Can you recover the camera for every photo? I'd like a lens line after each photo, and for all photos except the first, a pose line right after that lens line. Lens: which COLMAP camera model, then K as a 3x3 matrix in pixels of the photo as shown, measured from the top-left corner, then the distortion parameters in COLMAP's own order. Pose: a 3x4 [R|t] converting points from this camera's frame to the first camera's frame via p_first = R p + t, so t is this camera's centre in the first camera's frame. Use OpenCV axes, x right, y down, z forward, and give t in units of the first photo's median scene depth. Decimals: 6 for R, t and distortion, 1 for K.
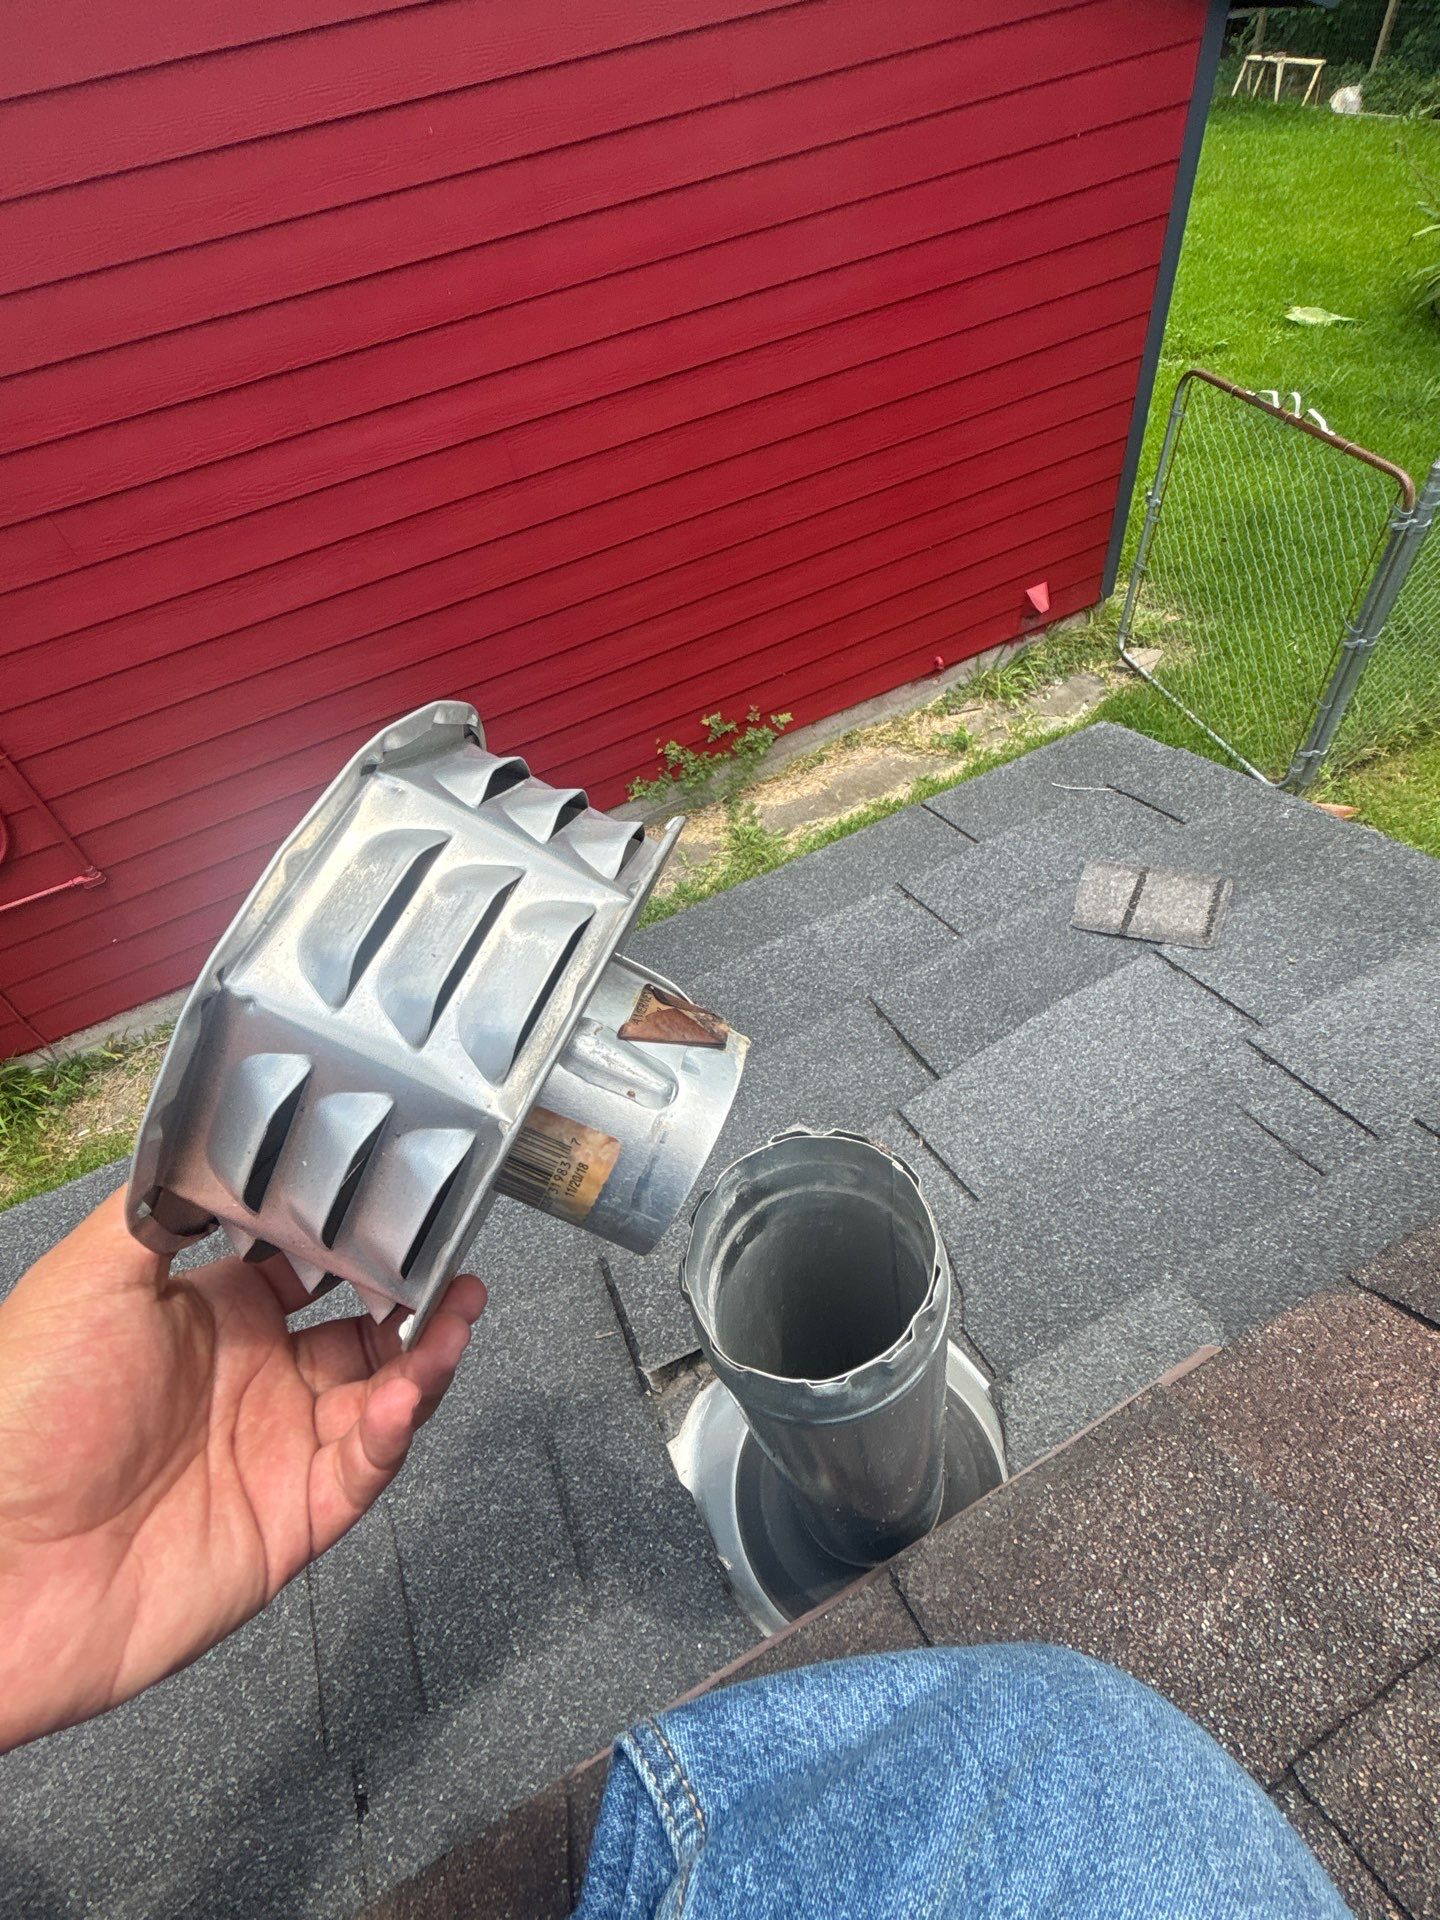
lens RADIAL K [[915.4, 0, 721.9], [0, 915.4, 959.9], [0, 0, 1]] dist [-0.000537, 0.001719]
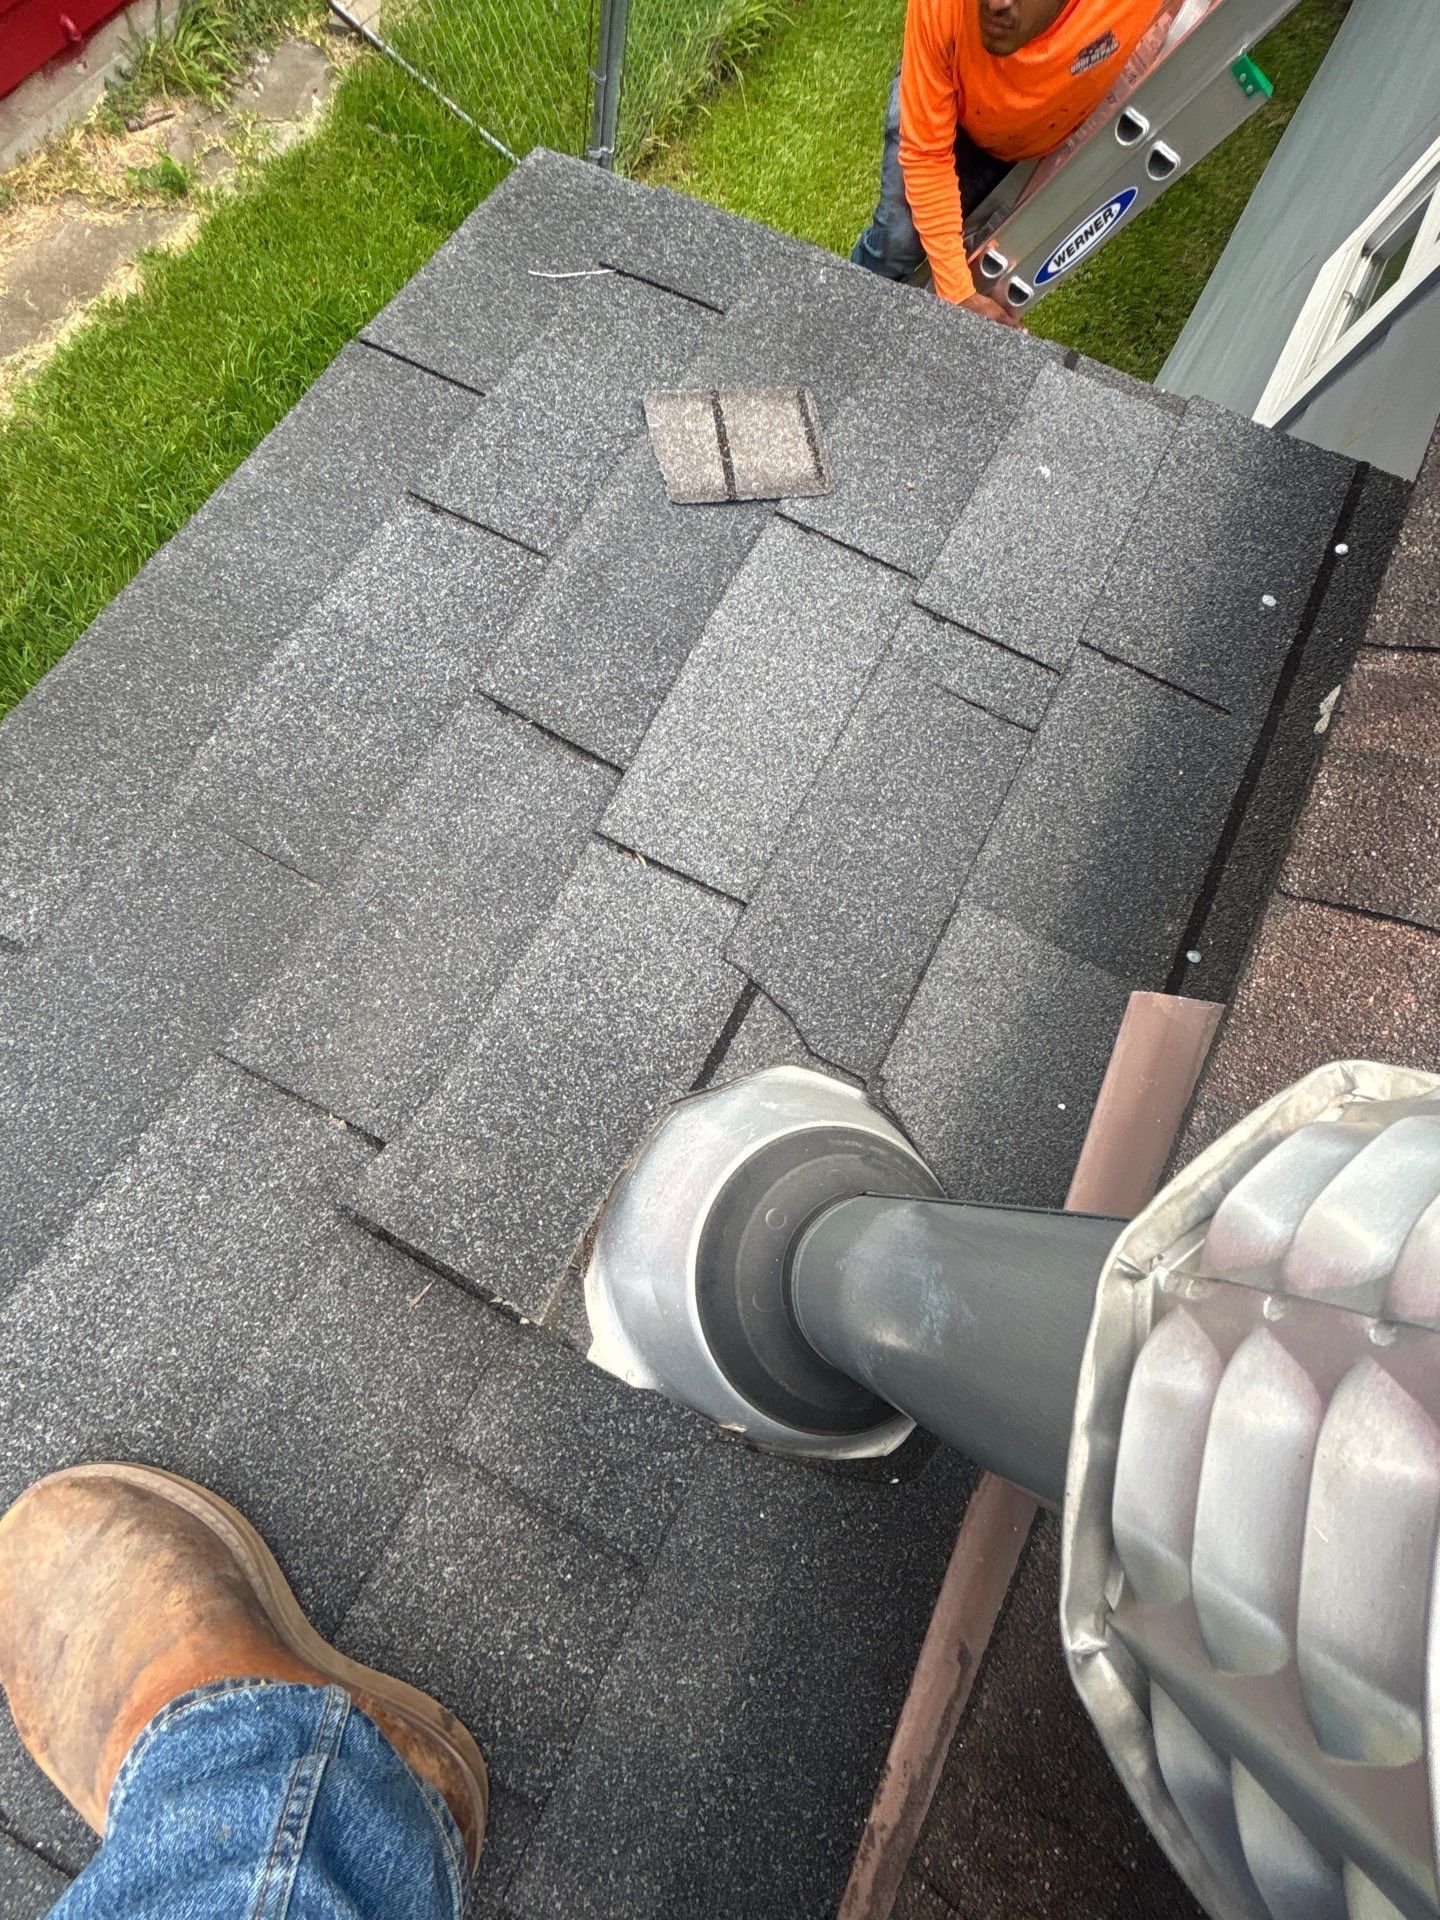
lens RADIAL K [[915.4, 0, 724.1], [0, 915.4, 958.2], [0, 0, 1]] dist [-0.000537, 0.001719]
pose [[0.752506, -0.491622, 0.438227, -0.028893], [0.230371, 0.819861, 0.524172, -0.031636], [-0.616980, -0.293488, 0.730206, 0.082646]]
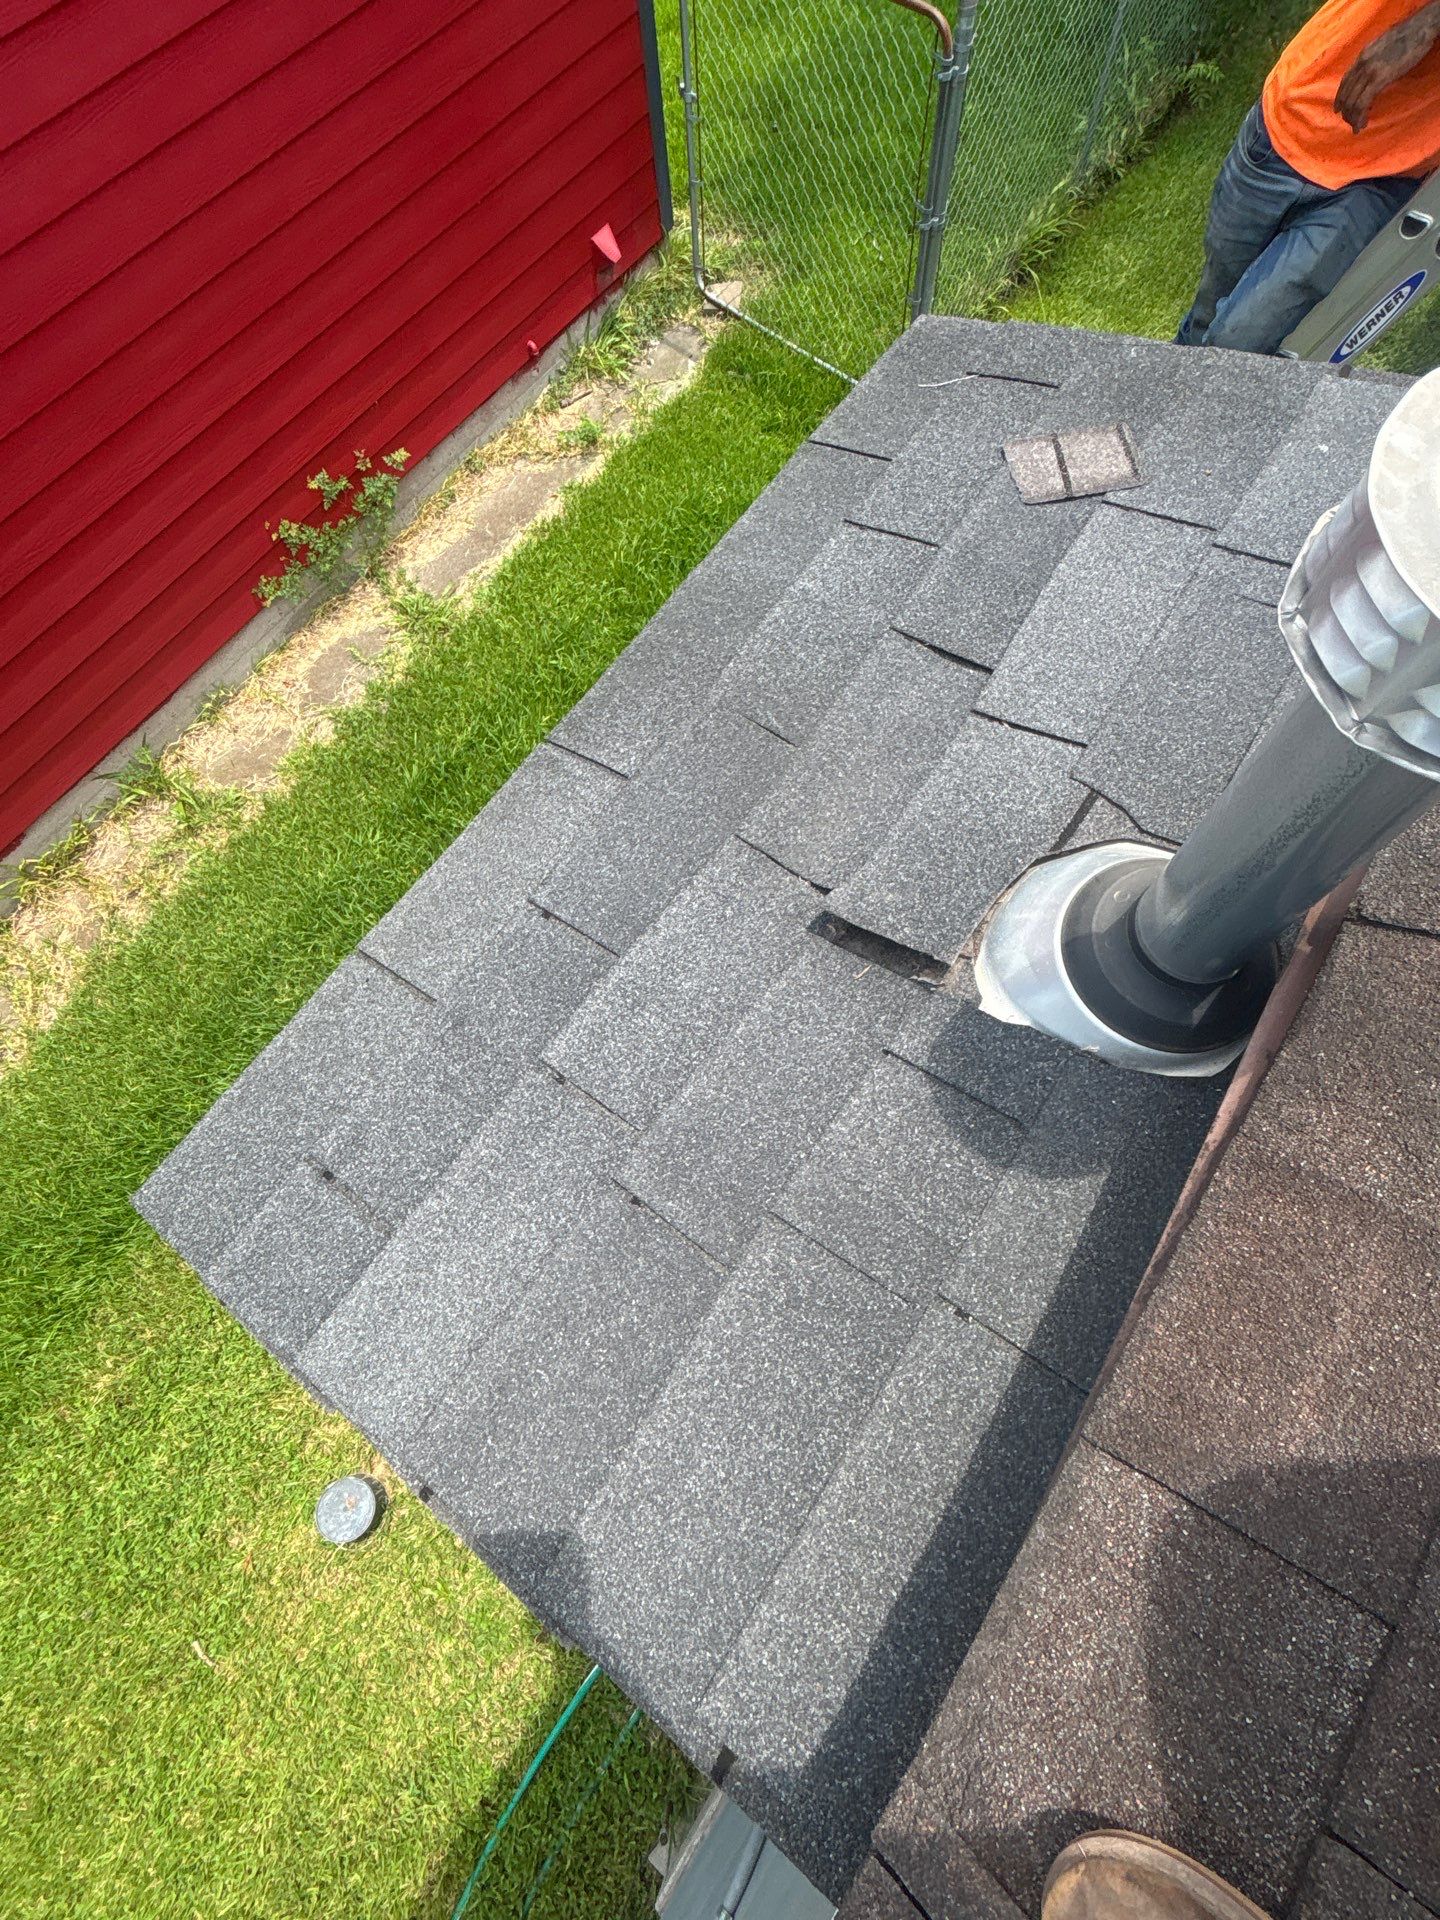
lens RADIAL K [[915.4, 0, 725.5], [0, 915.4, 955.0], [0, 0, 1]] dist [-0.000537, 0.001719]
pose [[0.870862, -0.412188, 0.267769, -0.121839], [0.330305, 0.894185, 0.302211, -0.001221], [-0.364003, -0.174738, 0.914860, 0.008355]]
